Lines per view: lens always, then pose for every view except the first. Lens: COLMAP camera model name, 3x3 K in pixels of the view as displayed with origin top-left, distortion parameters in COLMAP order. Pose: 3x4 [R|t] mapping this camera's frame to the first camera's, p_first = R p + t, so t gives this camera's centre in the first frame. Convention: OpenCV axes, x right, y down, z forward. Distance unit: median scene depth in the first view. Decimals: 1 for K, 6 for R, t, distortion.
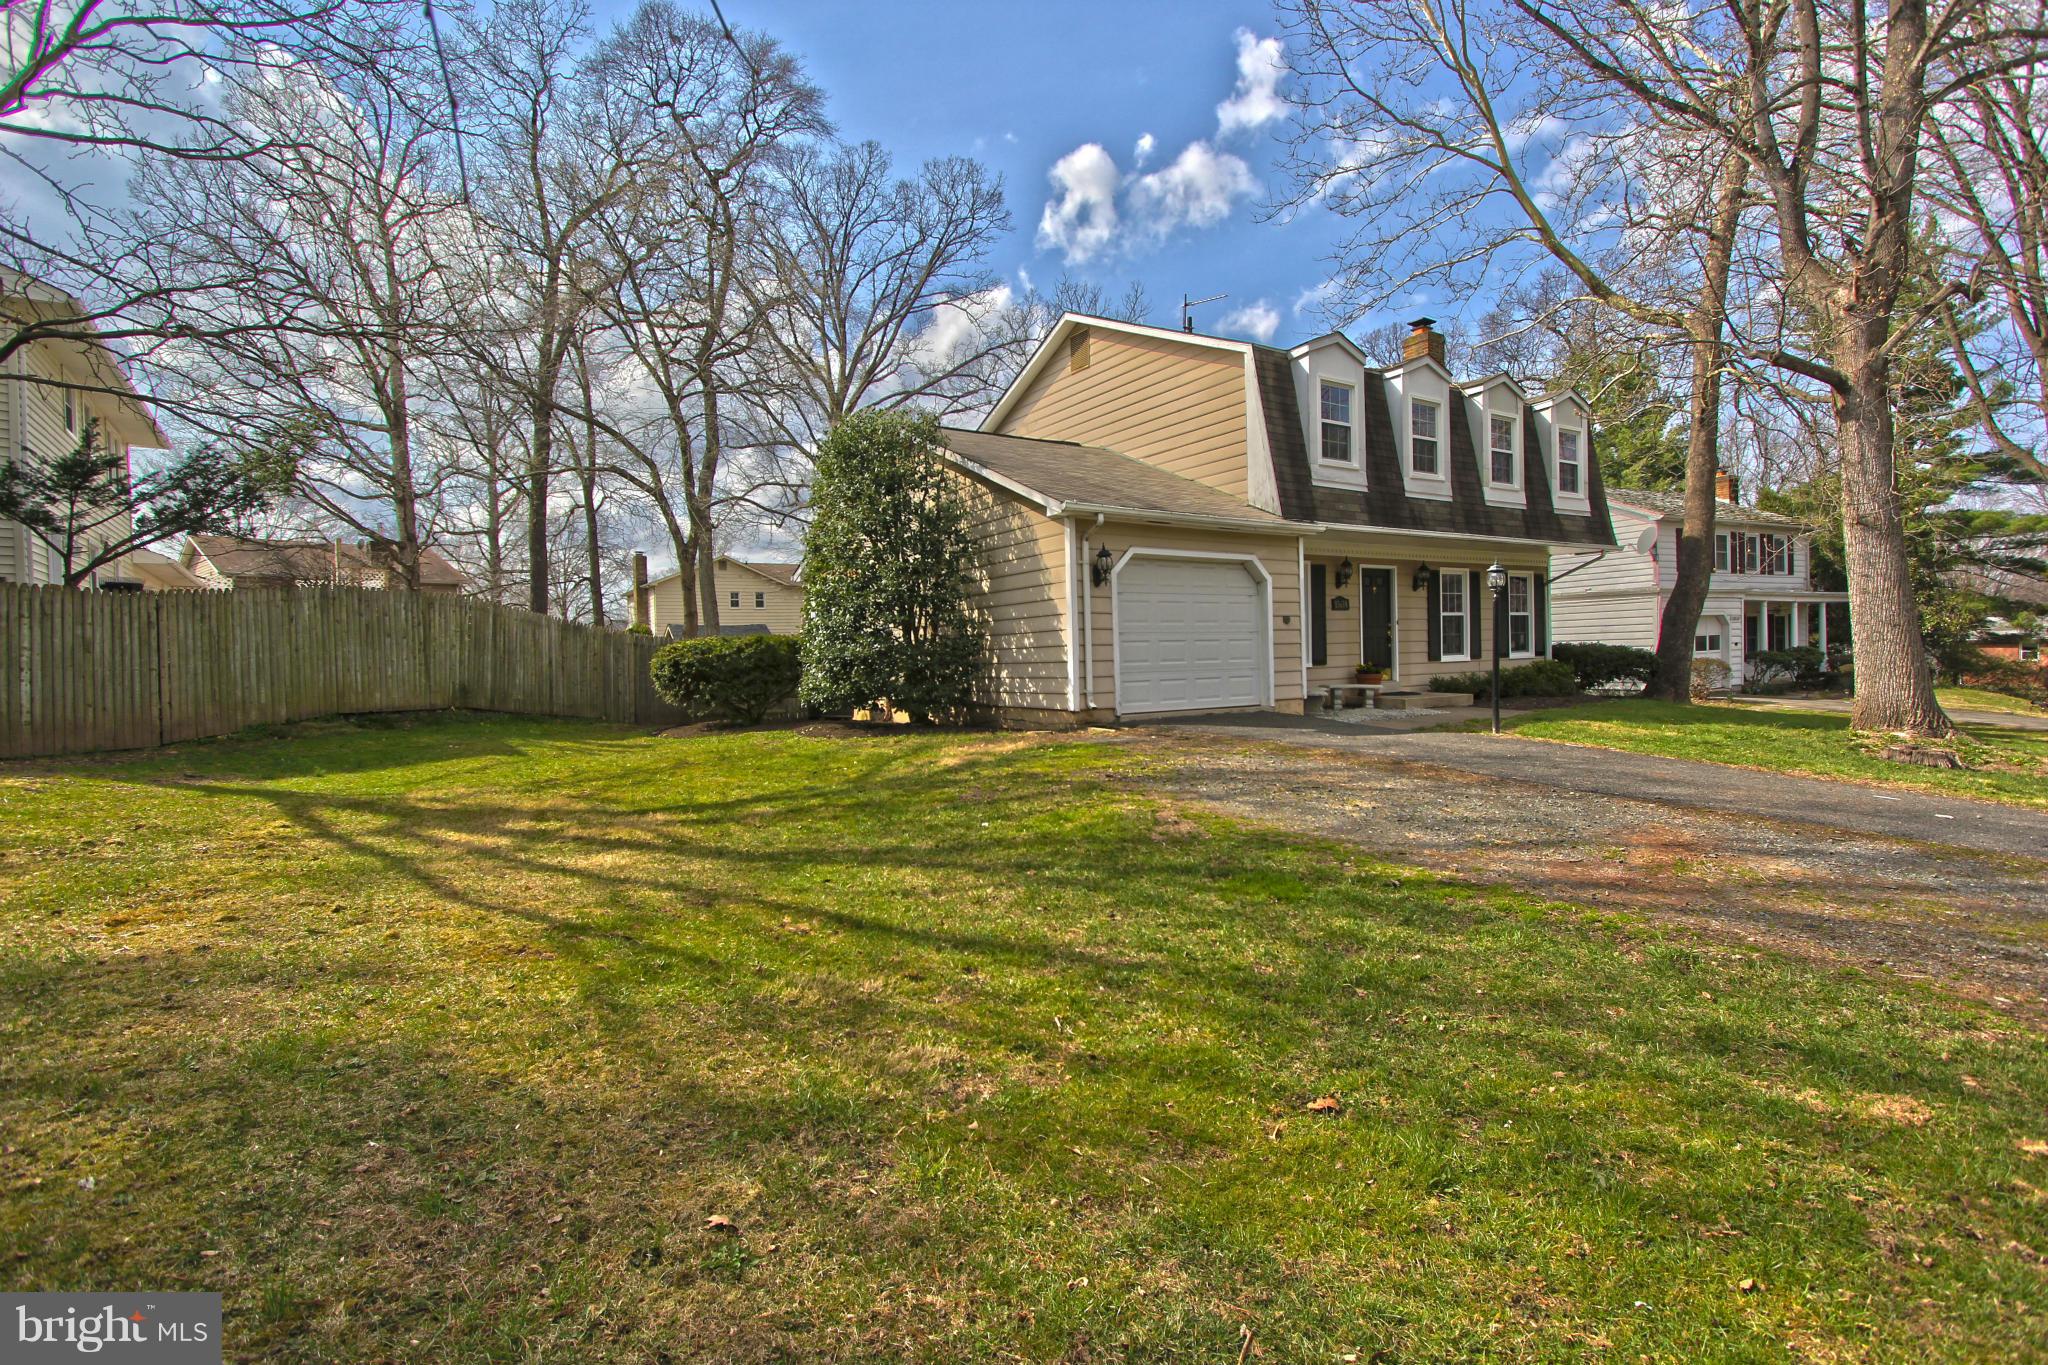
lens RADIAL K [[943.7, 0, 1033.5], [0, 943.7, 673.5], [0, 0, 1]] dist [-0.015755, 0.001311]
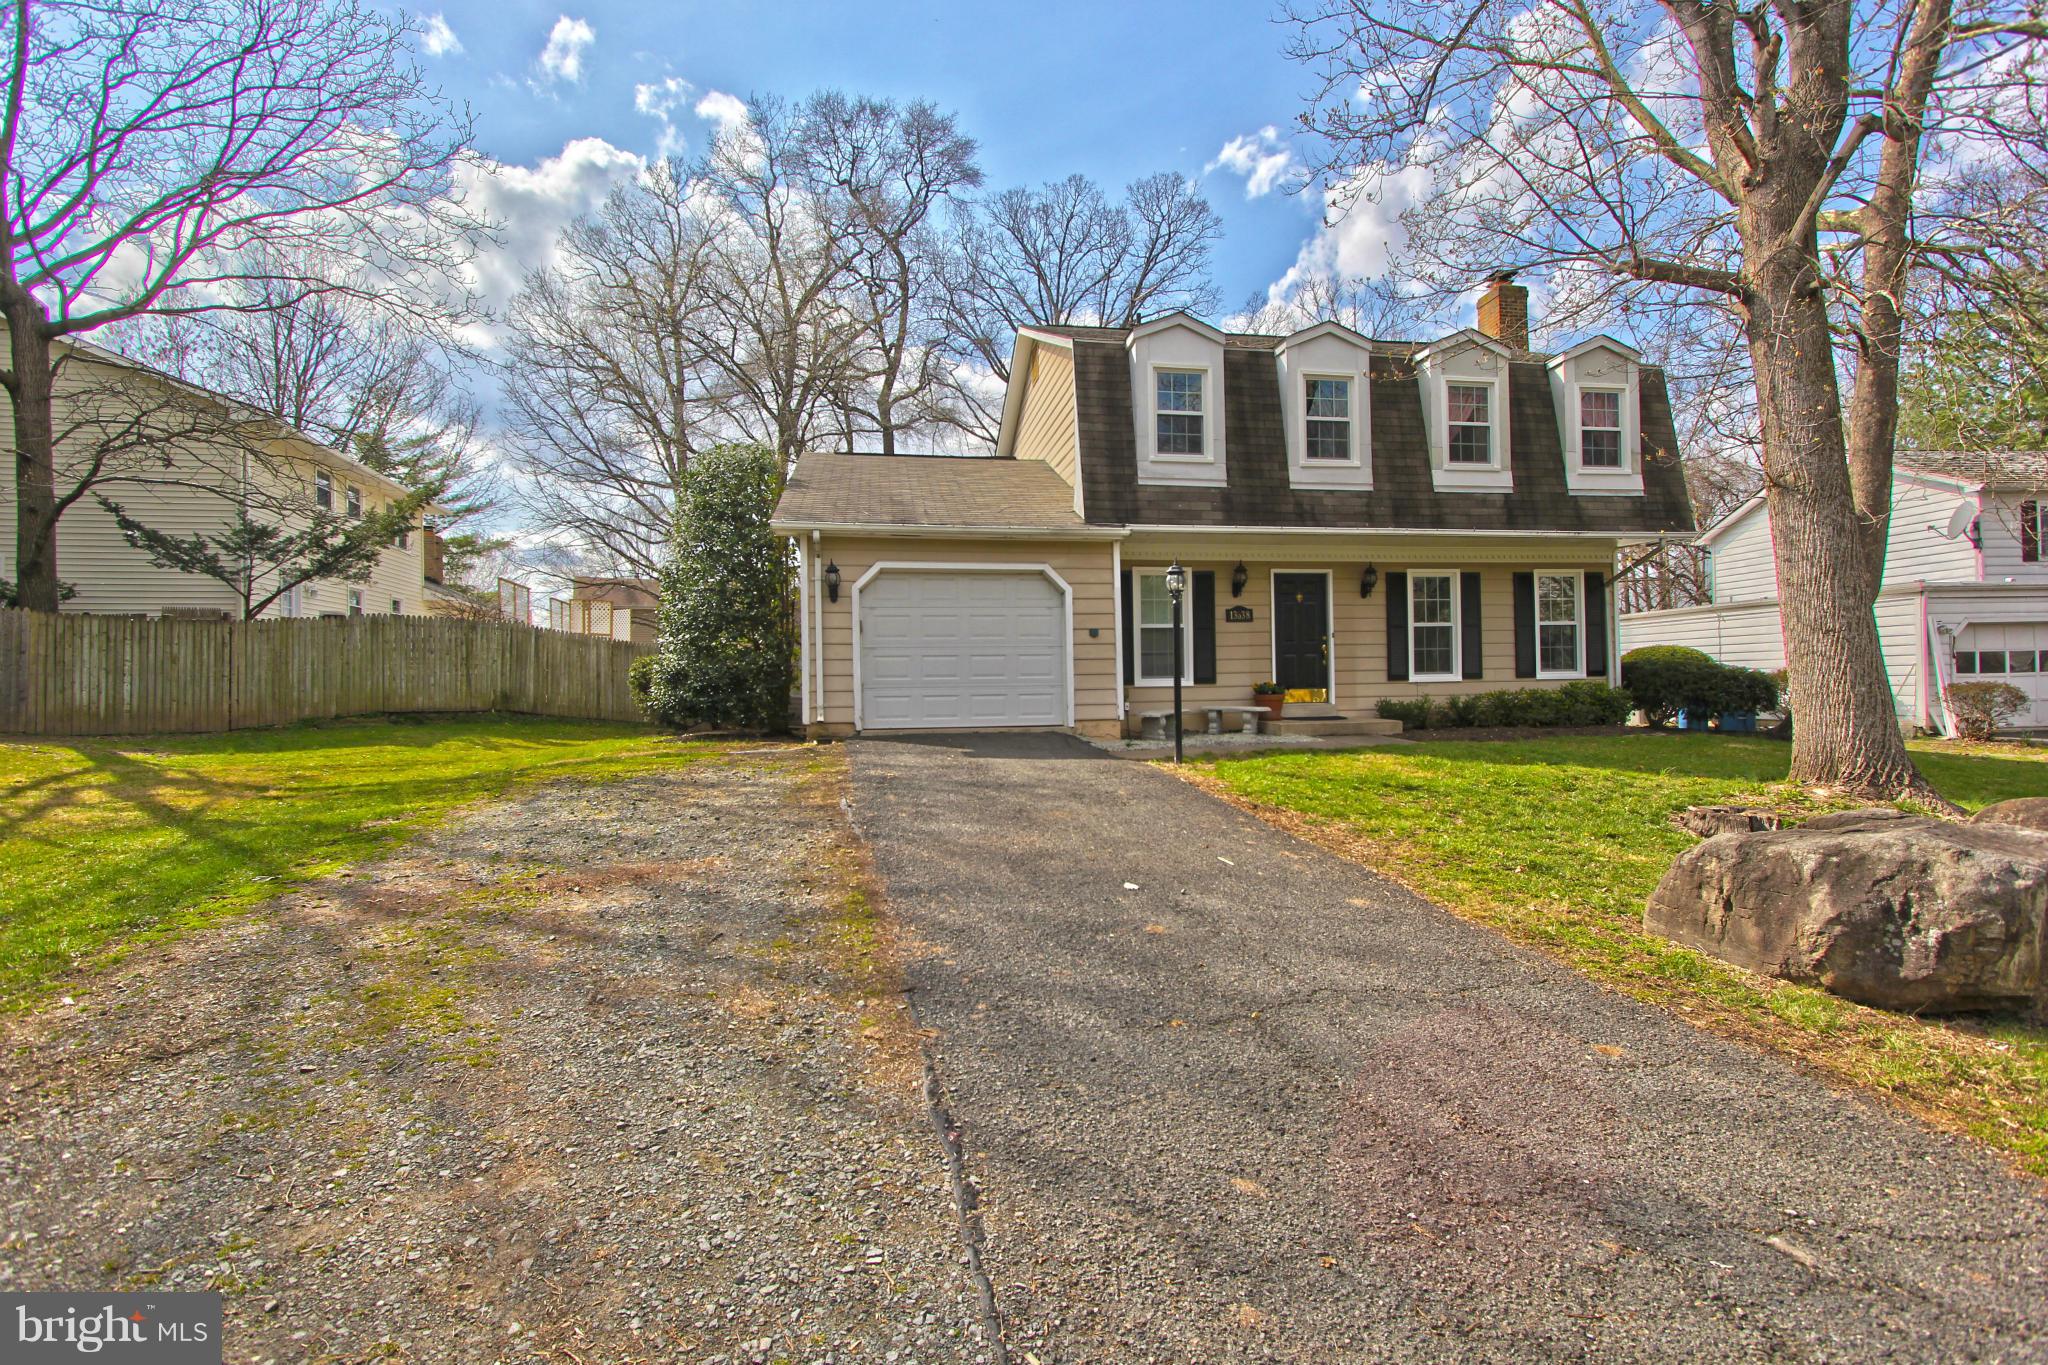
lens RADIAL K [[943.7, 0, 1033.5], [0, 943.7, 673.5], [0, 0, 1]] dist [-0.015755, 0.001311]
pose [[0.923093, 0.005977, -0.384530, 0.487369], [-0.014173, 0.999729, -0.018482, 0.000237], [0.384315, 0.022511, 0.922928, 0.111441]]
